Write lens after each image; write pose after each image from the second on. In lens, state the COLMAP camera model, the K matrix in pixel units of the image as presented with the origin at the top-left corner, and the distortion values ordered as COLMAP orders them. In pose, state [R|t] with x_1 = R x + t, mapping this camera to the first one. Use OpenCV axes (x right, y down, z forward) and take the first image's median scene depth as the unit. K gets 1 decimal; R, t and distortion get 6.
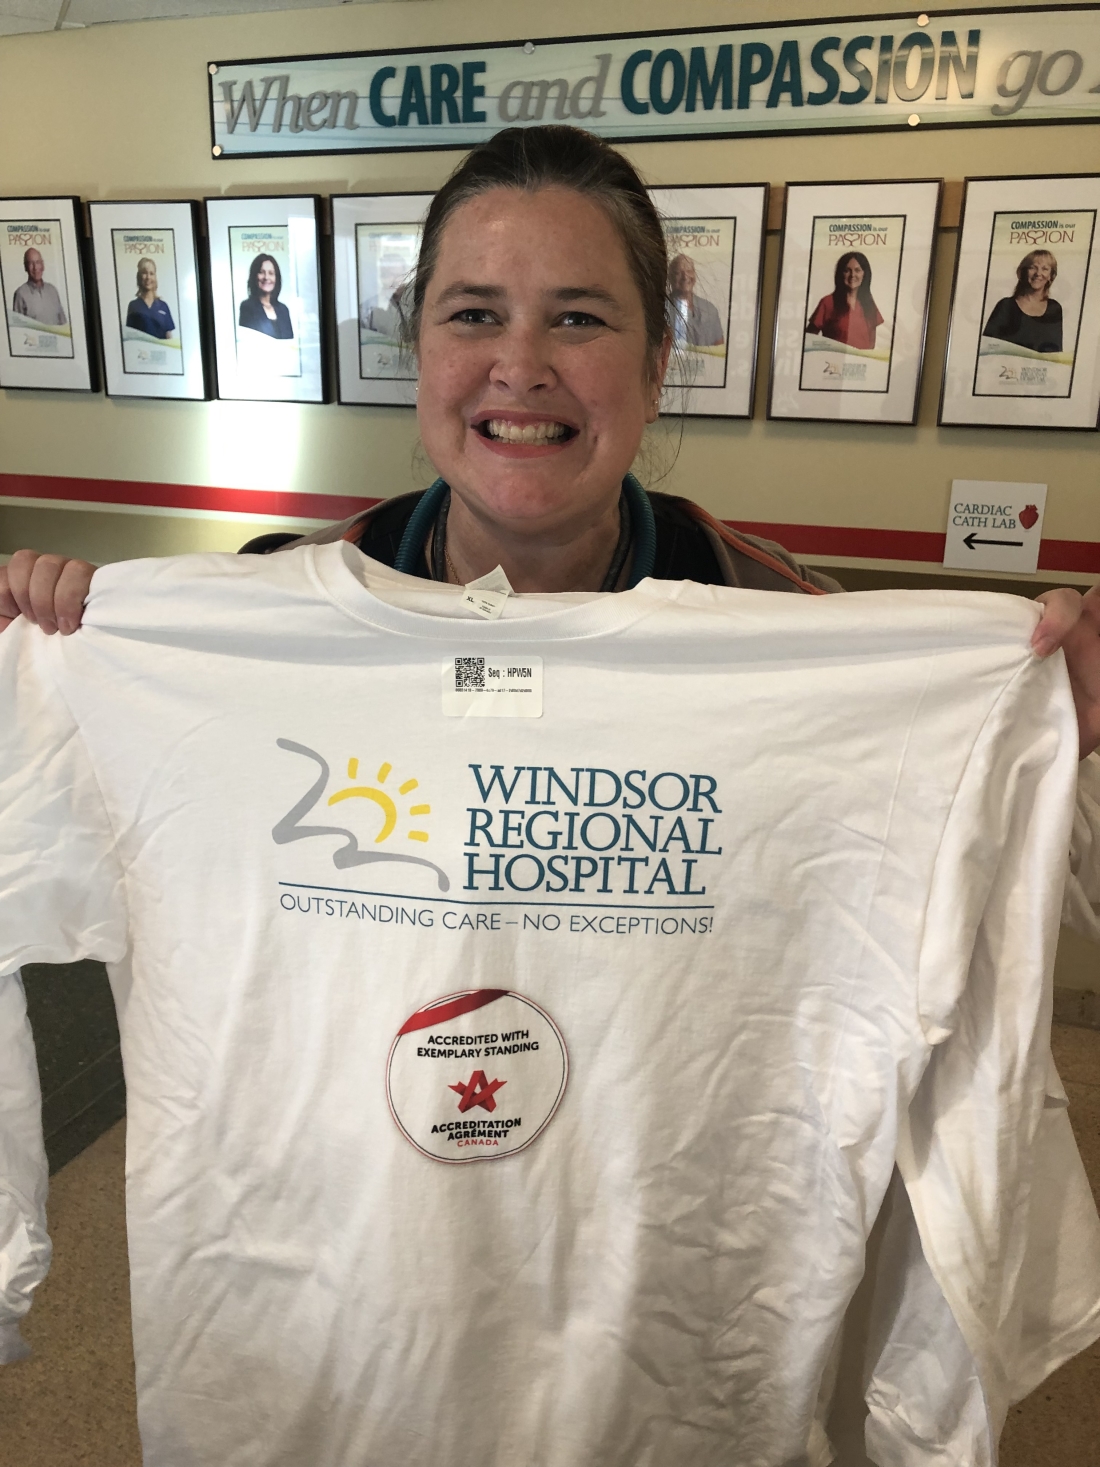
lens RADIAL K [[1248.1, 0, 528.8], [0, 1248.1, 731.5], [0, 0, 1]] dist [0.008747, 0.009350]
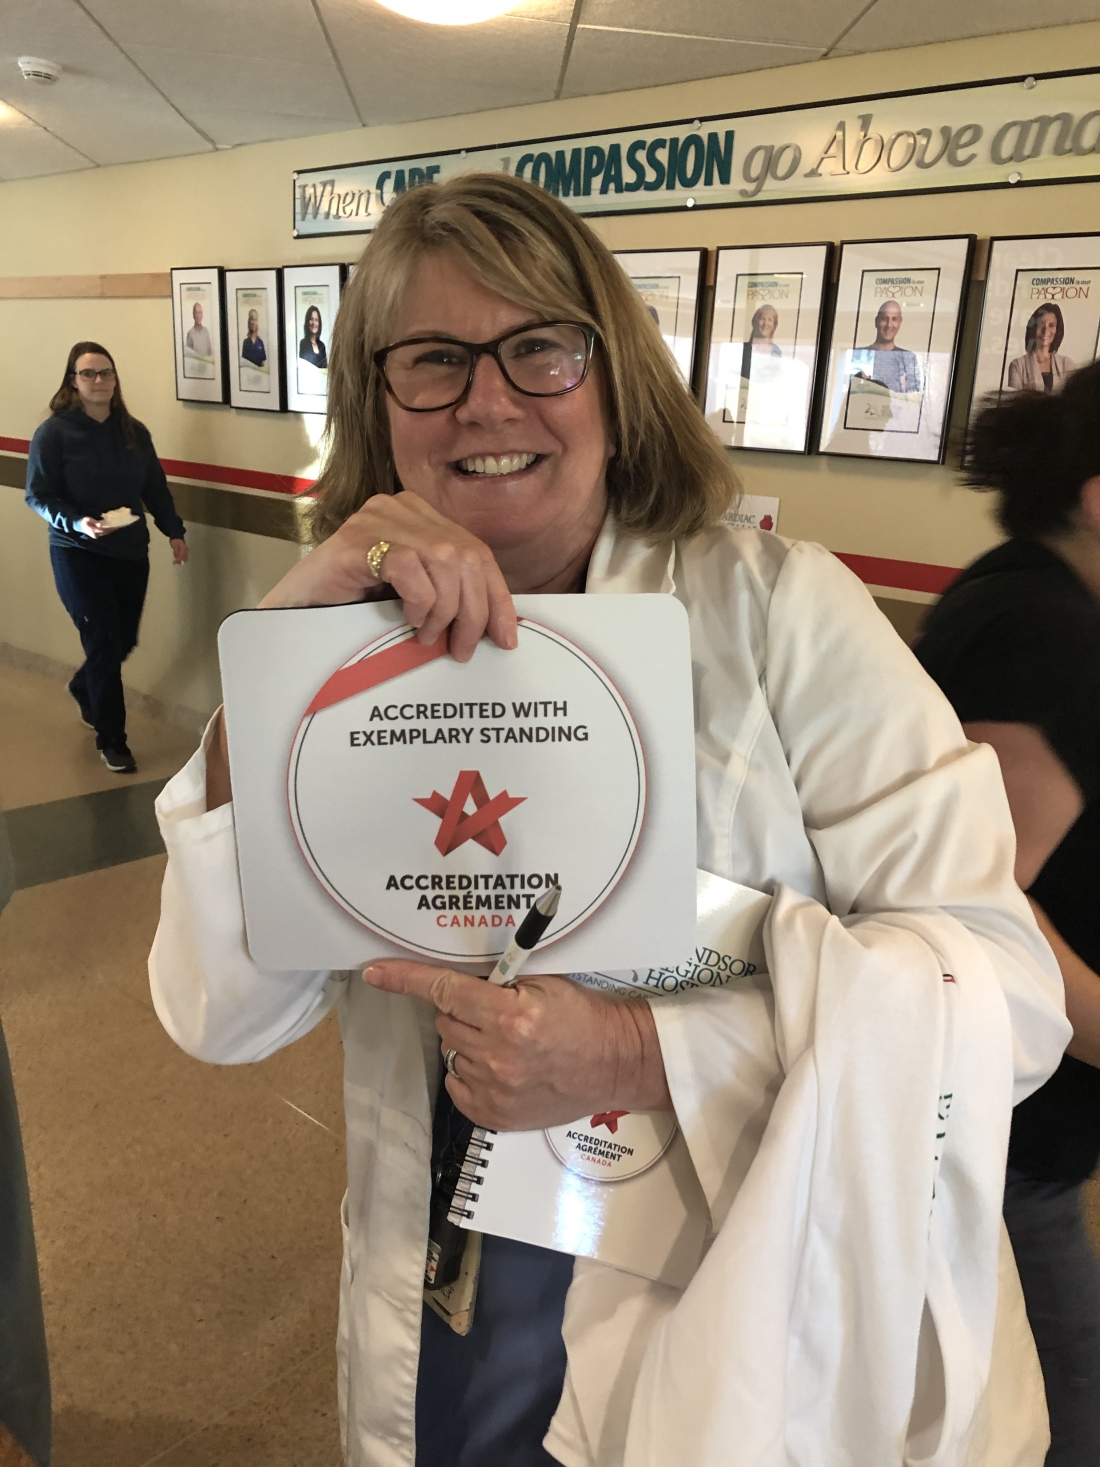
lens RADIAL K [[1248.1, 0, 517.0], [0, 1248.1, 727.3], [0, 0, 1]] dist [0.008747, 0.009350]
pose [[0.920822, 0.125630, -0.369193, 0.610530], [-0.139900, 0.990093, -0.012020, 0.065485], [0.364025, 0.062718, 0.929275, -0.176719]]
